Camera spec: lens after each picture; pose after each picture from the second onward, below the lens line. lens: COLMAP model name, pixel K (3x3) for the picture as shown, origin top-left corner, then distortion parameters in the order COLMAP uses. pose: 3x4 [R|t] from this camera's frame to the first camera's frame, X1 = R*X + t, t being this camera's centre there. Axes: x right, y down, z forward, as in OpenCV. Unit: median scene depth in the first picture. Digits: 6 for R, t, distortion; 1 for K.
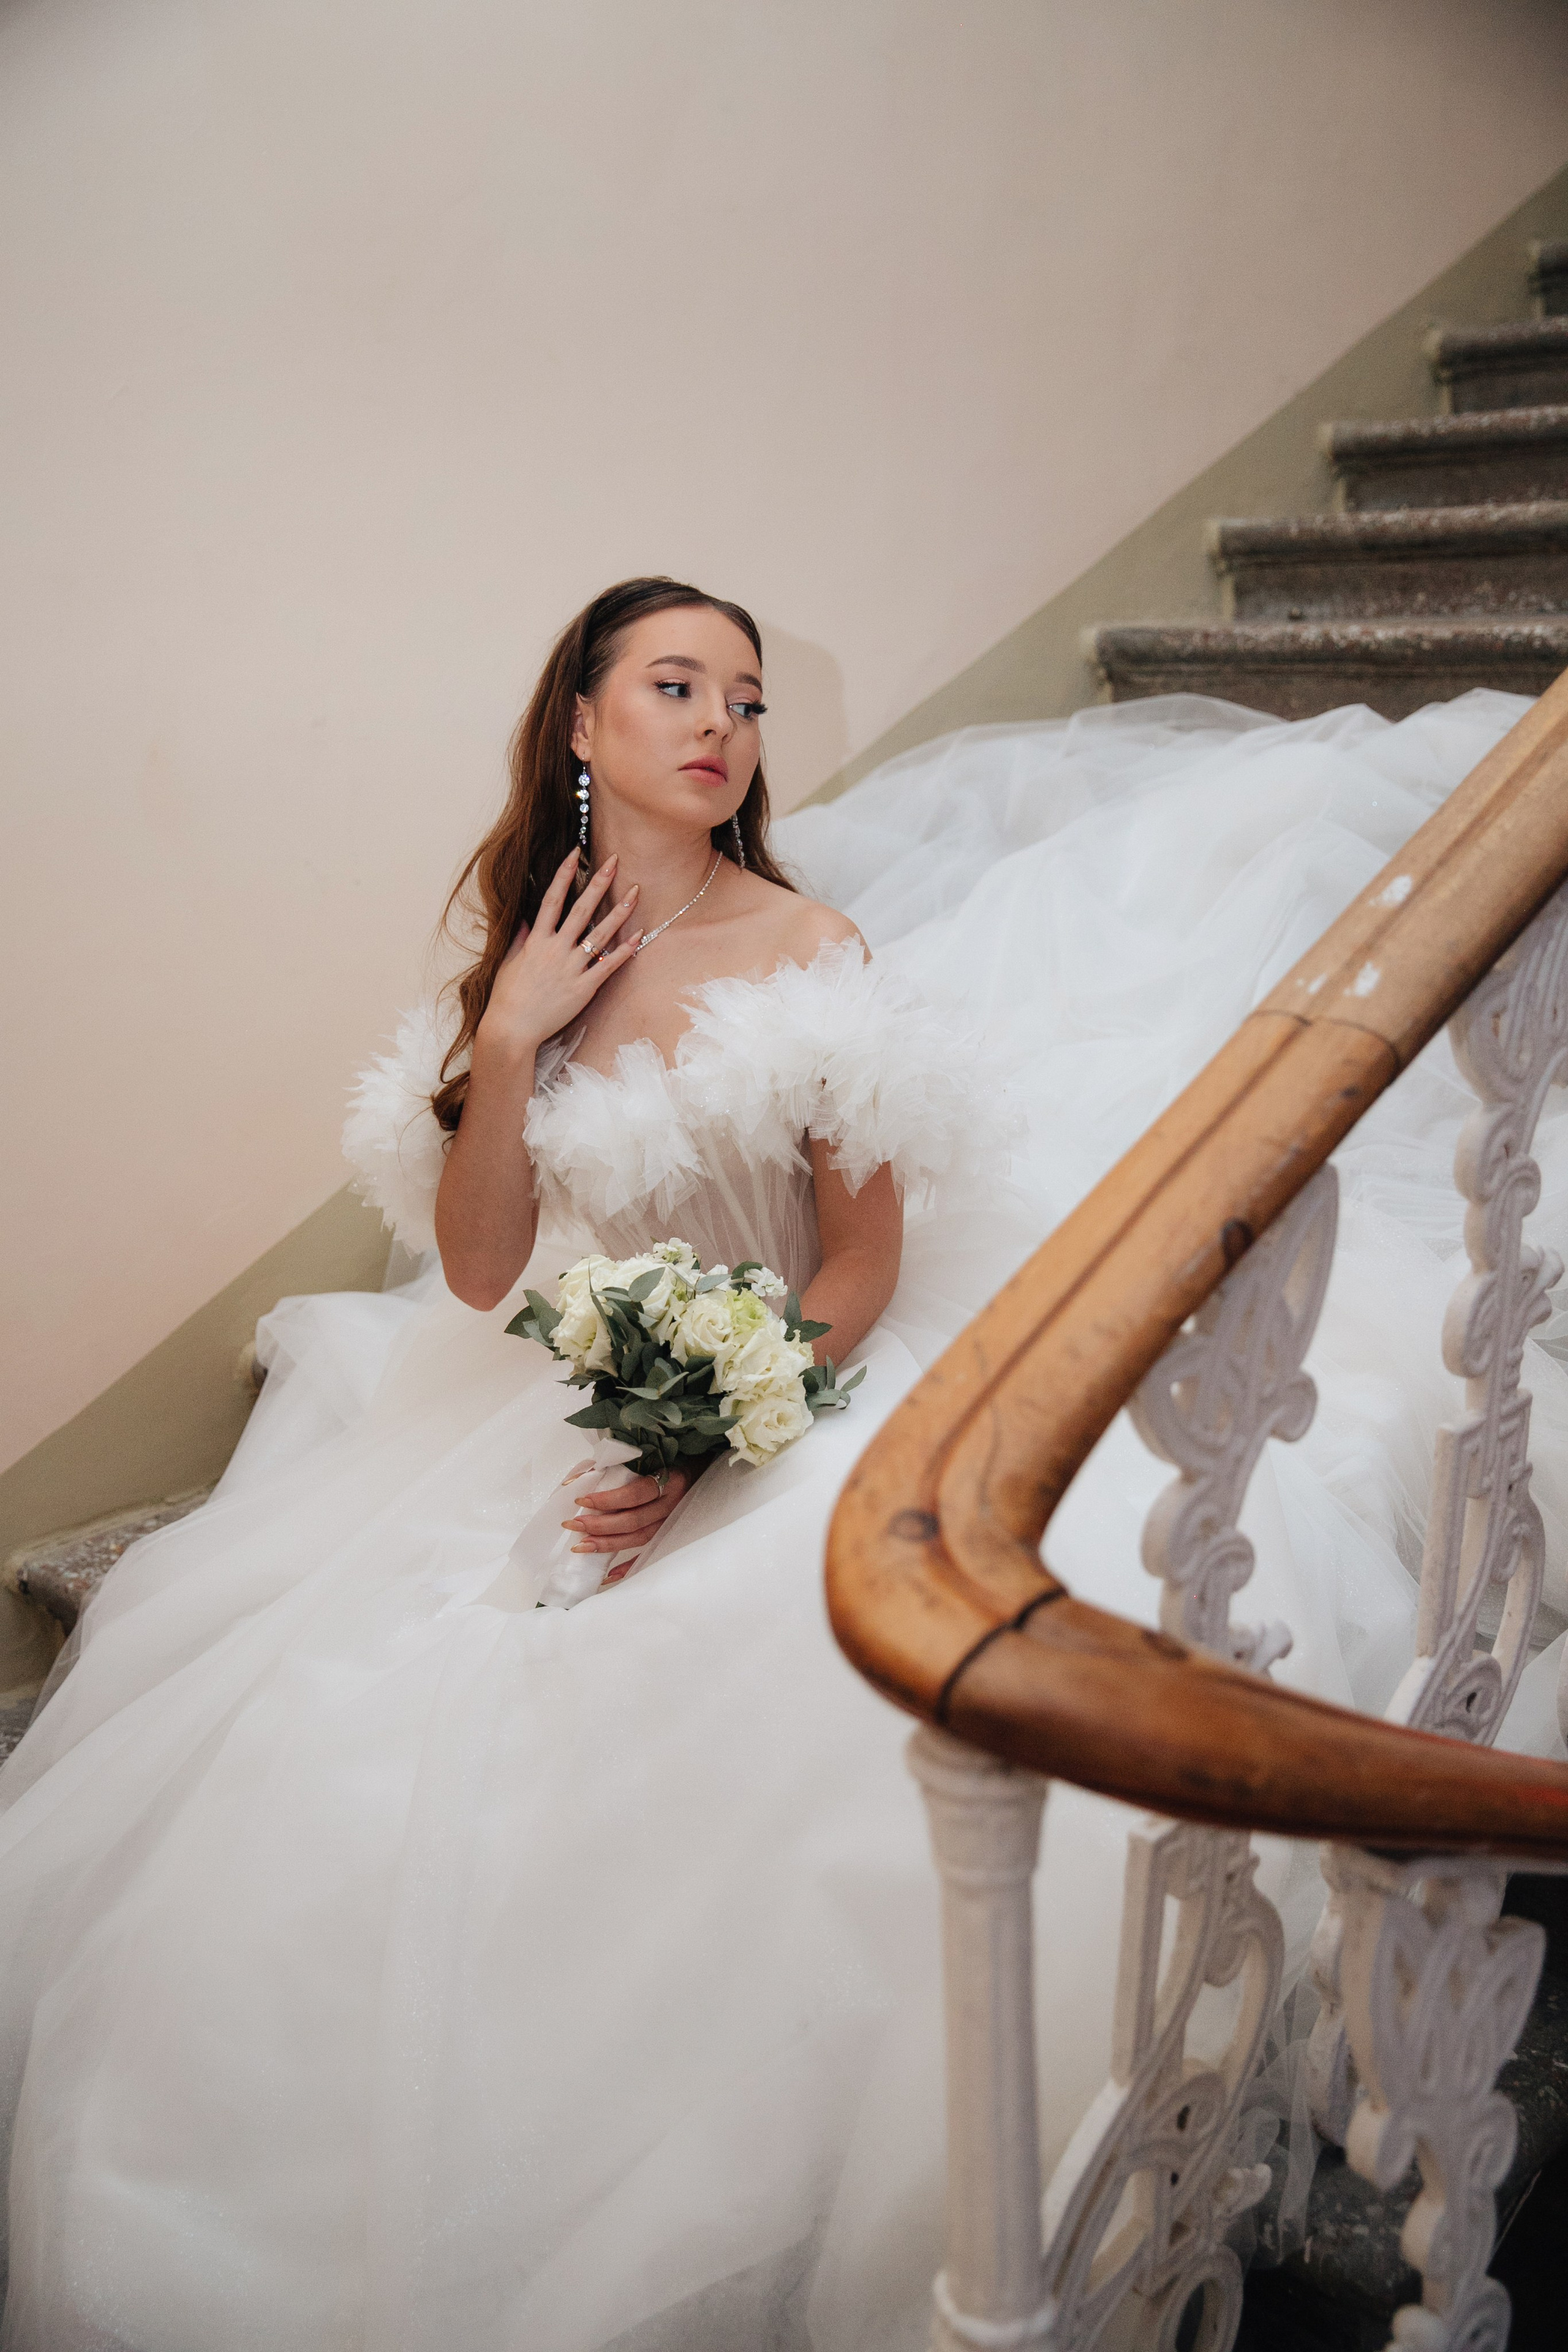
lens RADIAL K [[2344.3, 0, 786.2], [0, 2344.3, 1195.1], [0, 0, 1]] dist [0.005659, 0.000000]
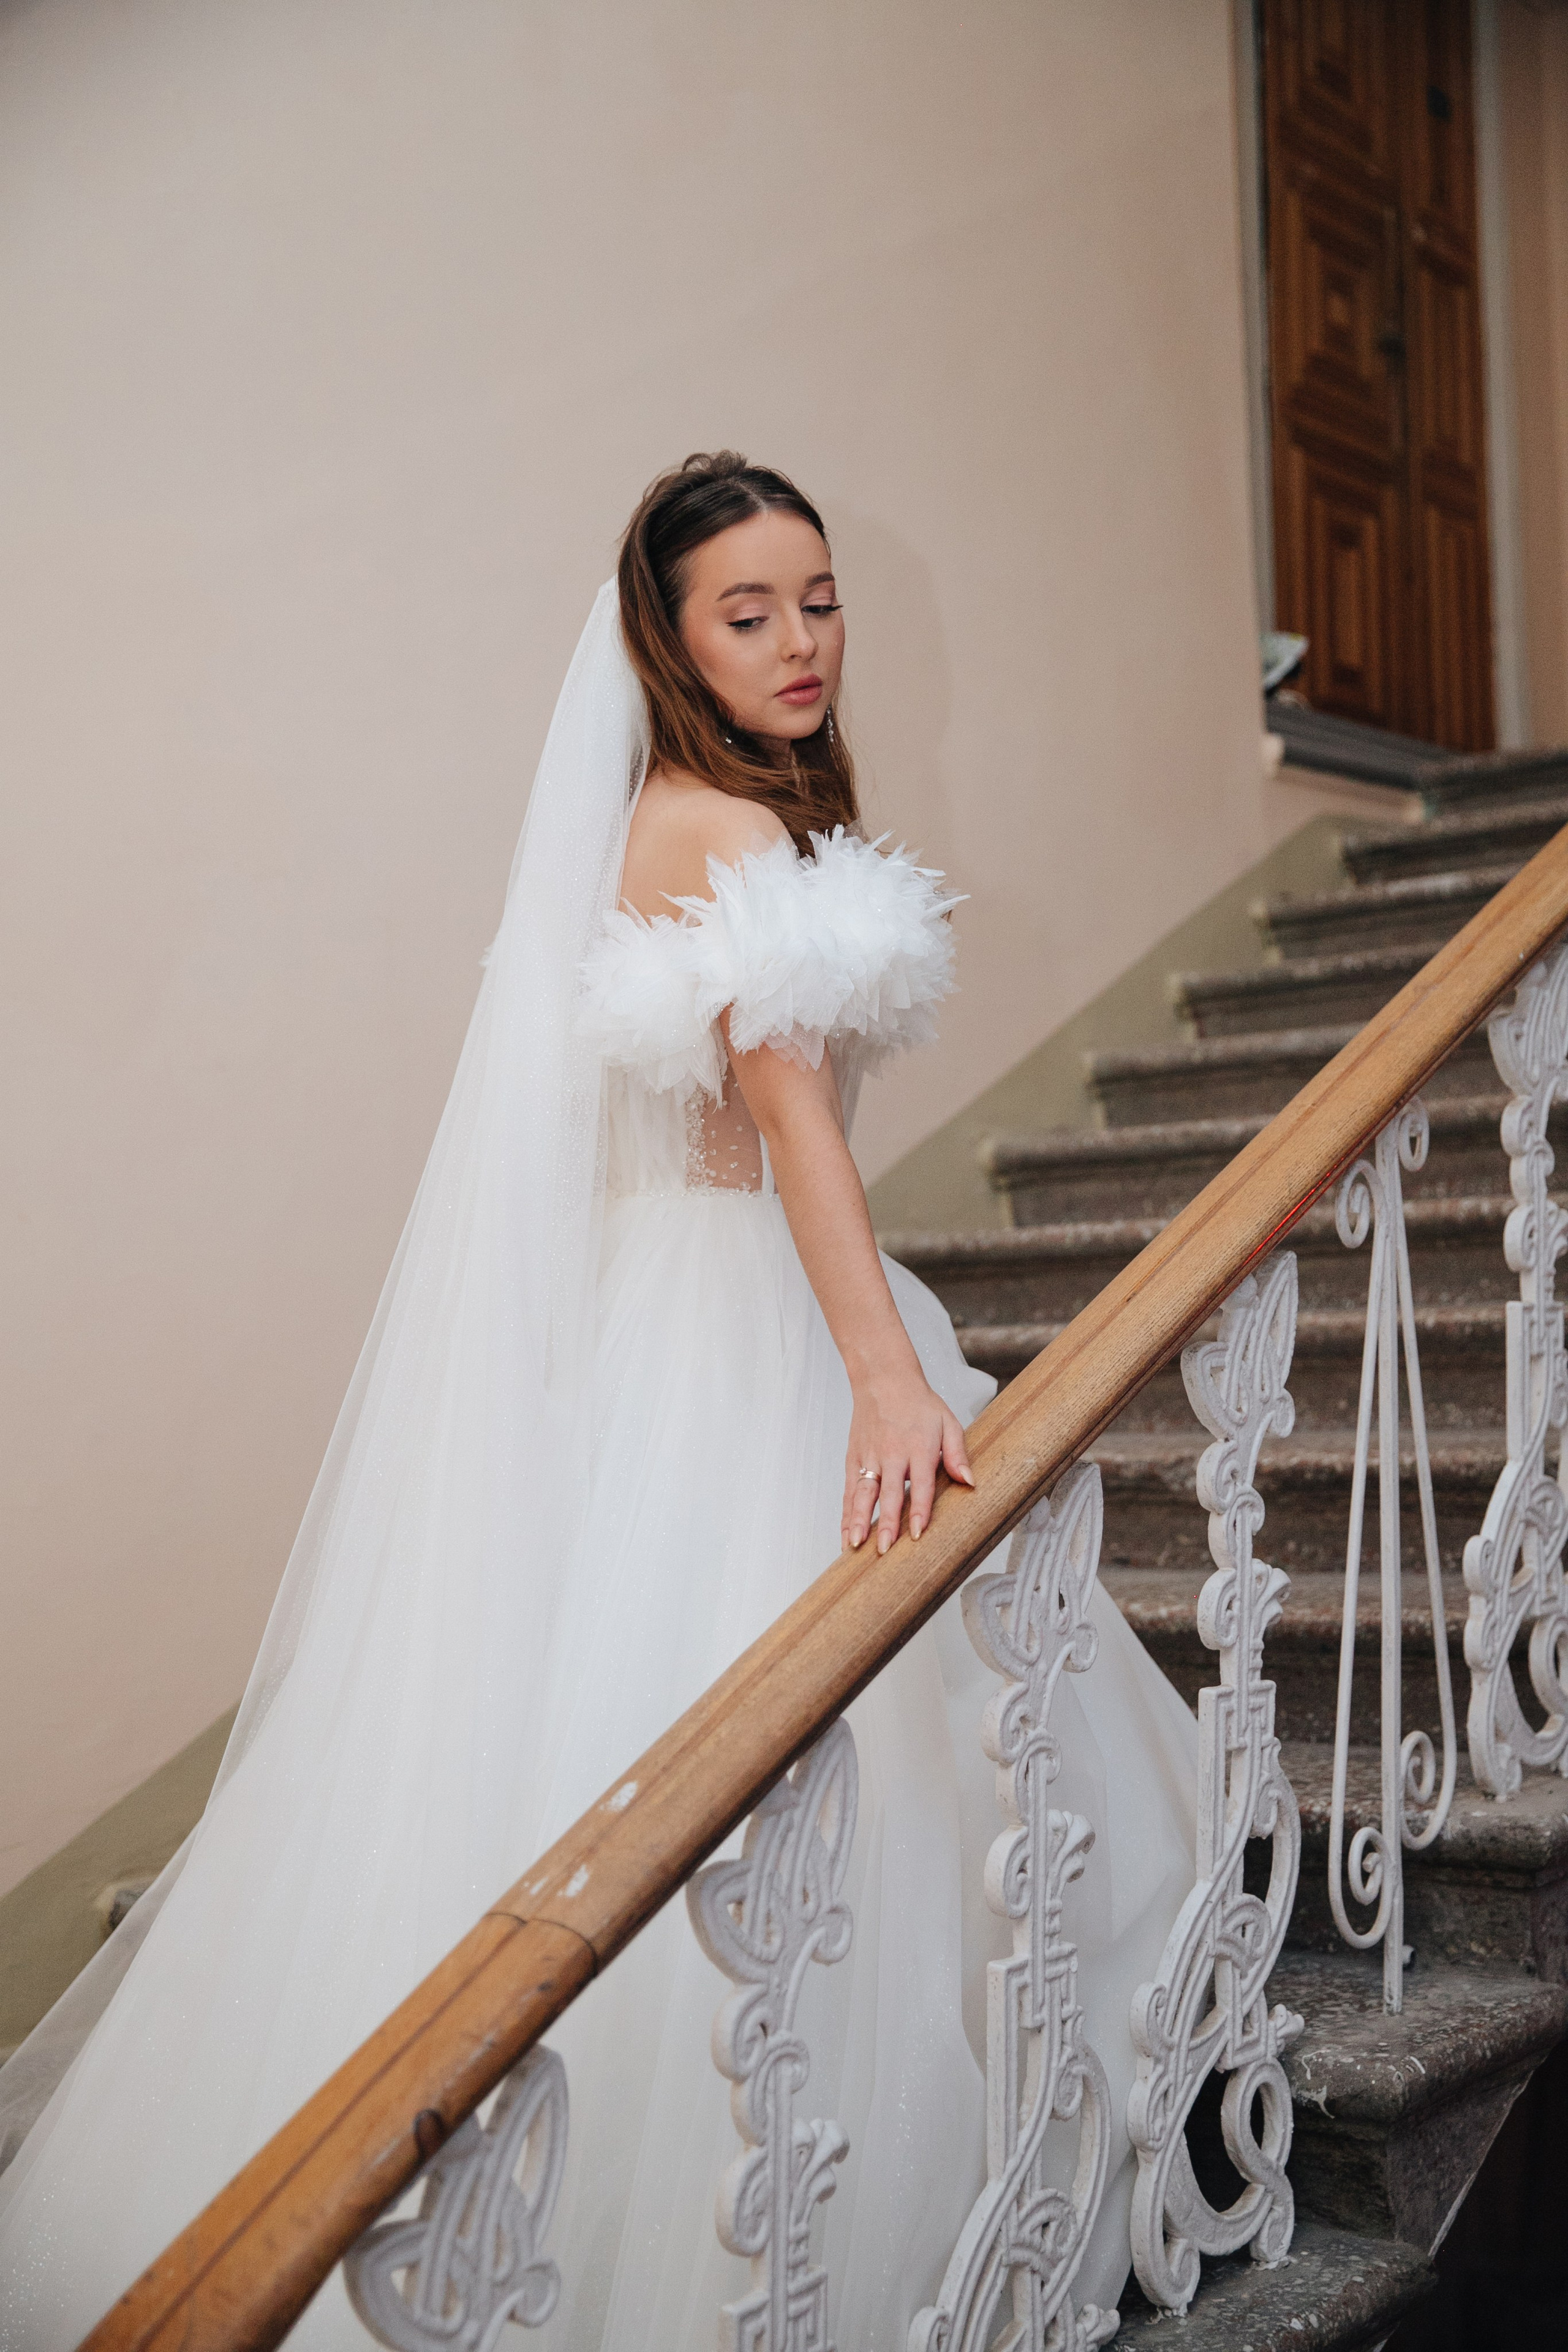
lens RADIAL K [[2884.1, 0, 781.2], [0, 2884.1, 1213.3], [0, 0, 1]] dist [0.078813, 0.000000]
pose [[0.994065, -0.010868, 0.108244, 0.169535], [0.041338, 0.958100, -0.283435, 0.000502], [-0.100628, 0.286227, 0.952863, -0.388499]]
